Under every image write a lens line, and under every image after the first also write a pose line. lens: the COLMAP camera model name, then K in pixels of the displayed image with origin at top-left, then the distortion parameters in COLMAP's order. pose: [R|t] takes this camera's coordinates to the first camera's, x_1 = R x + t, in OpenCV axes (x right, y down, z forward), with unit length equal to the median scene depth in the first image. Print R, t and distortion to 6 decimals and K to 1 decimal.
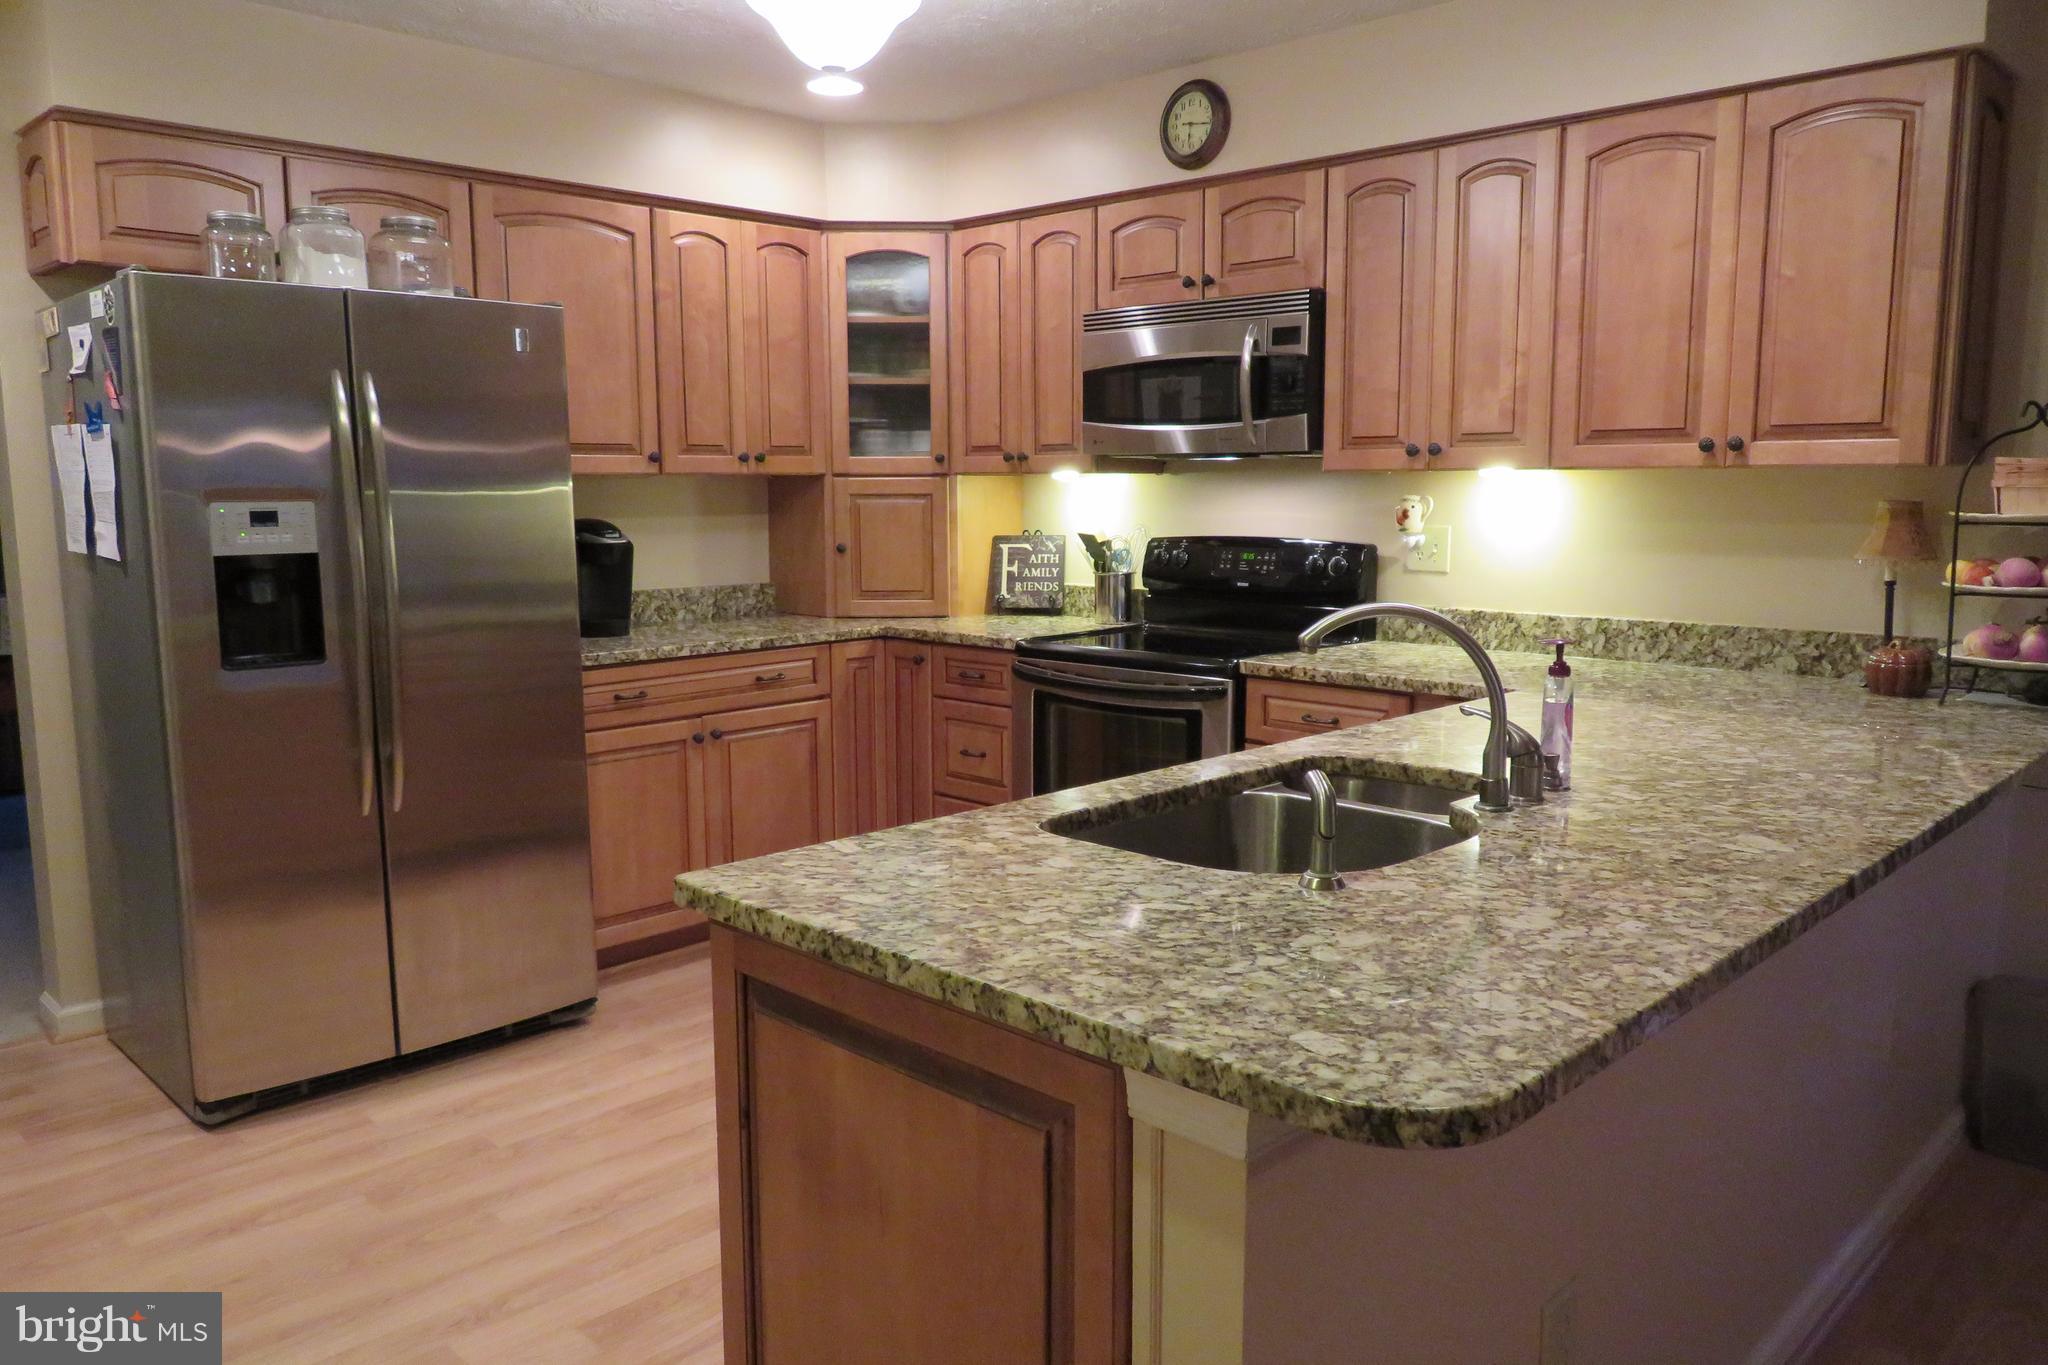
lens RADIAL K [[1473.4, 0, 1020.1], [0, 1473.4, 677.8], [0, 0, 1]] dist [-0.003975, -0.006880]
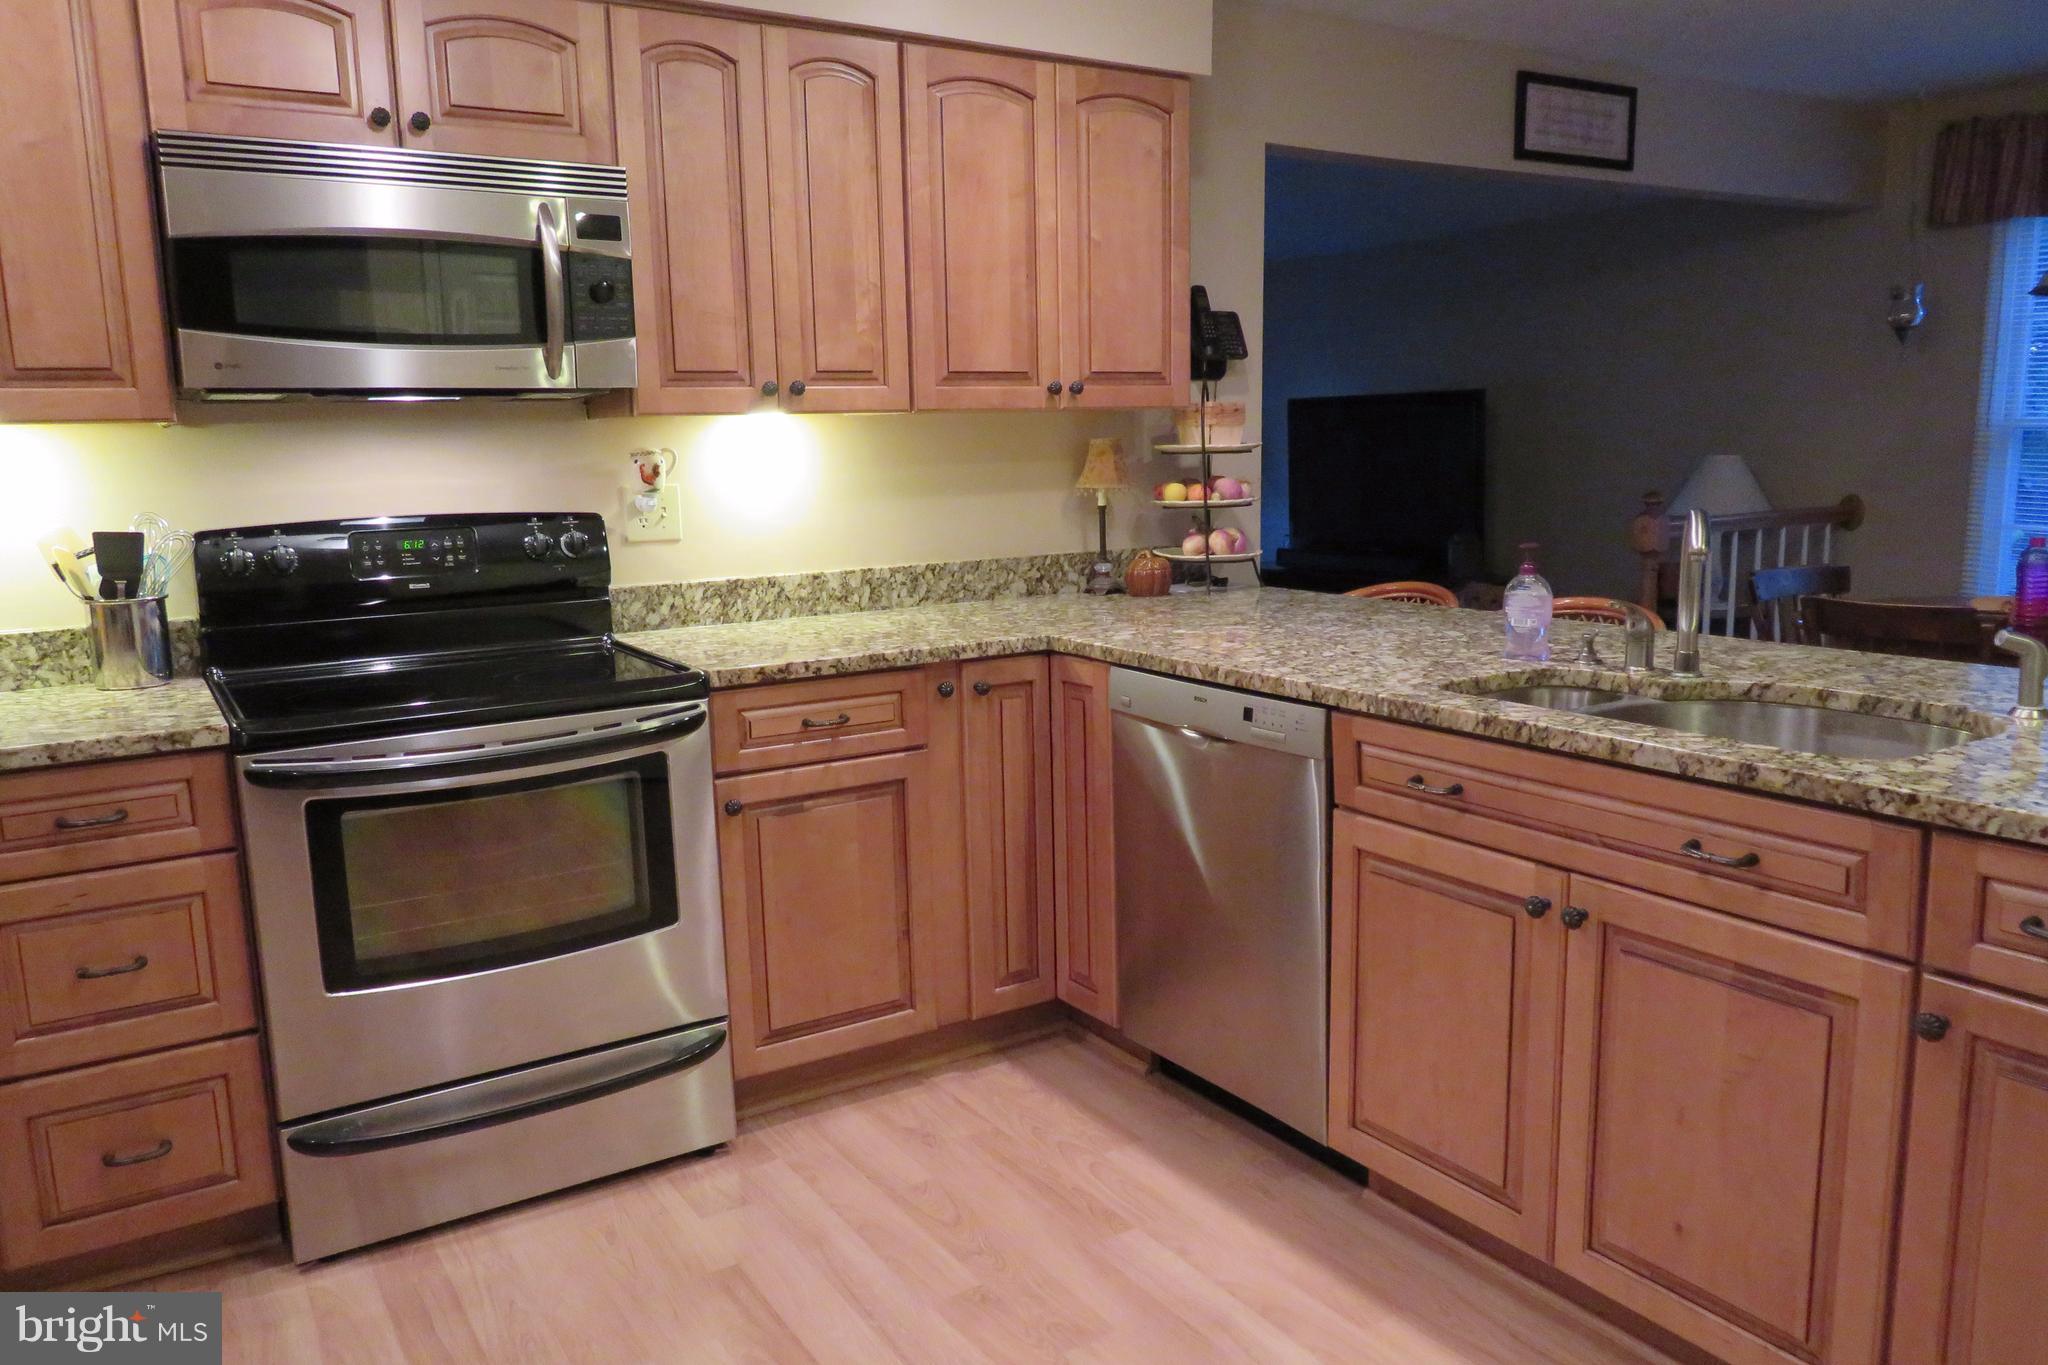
lens RADIAL K [[1473.4, 0, 1020.1], [0, 1473.4, 677.8], [0, 0, 1]] dist [-0.003975, -0.006880]
pose [[0.228327, -0.160005, 0.960346, -0.479175], [0.149316, 0.980488, 0.127860, -0.072480], [-0.962066, 0.114201, 0.247763, 0.614644]]
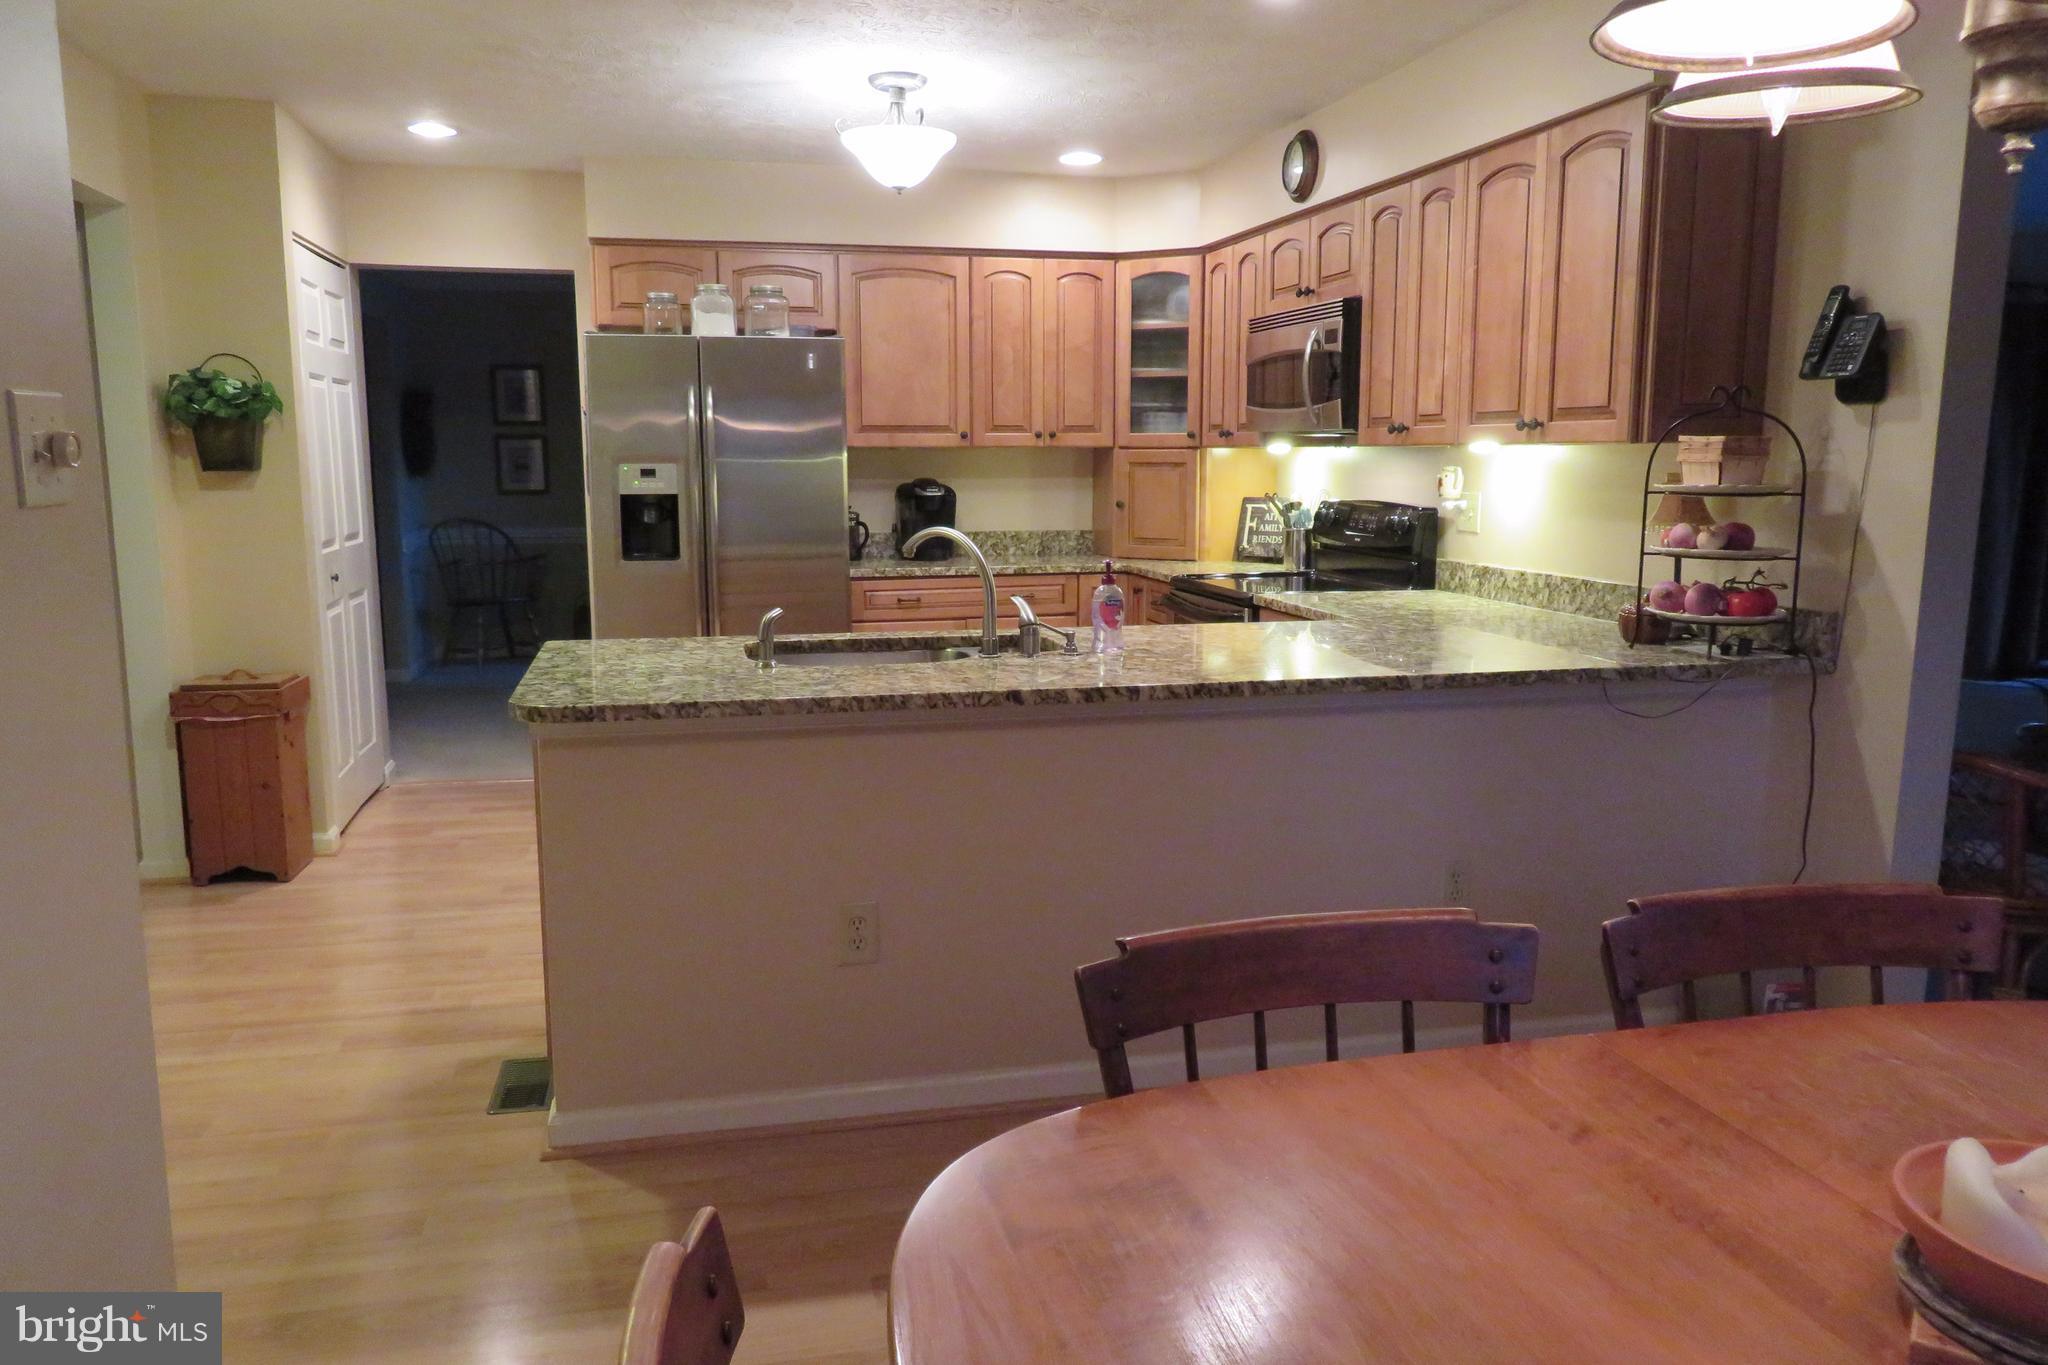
lens RADIAL K [[1473.4, 0, 1020.1], [0, 1473.4, 677.8], [0, 0, 1]] dist [-0.003975, -0.006880]
pose [[0.846542, 0.083822, -0.525682, 0.603541], [-0.072966, 0.996475, 0.041389, 0.020908], [0.527298, 0.003319, 0.849674, -0.180450]]
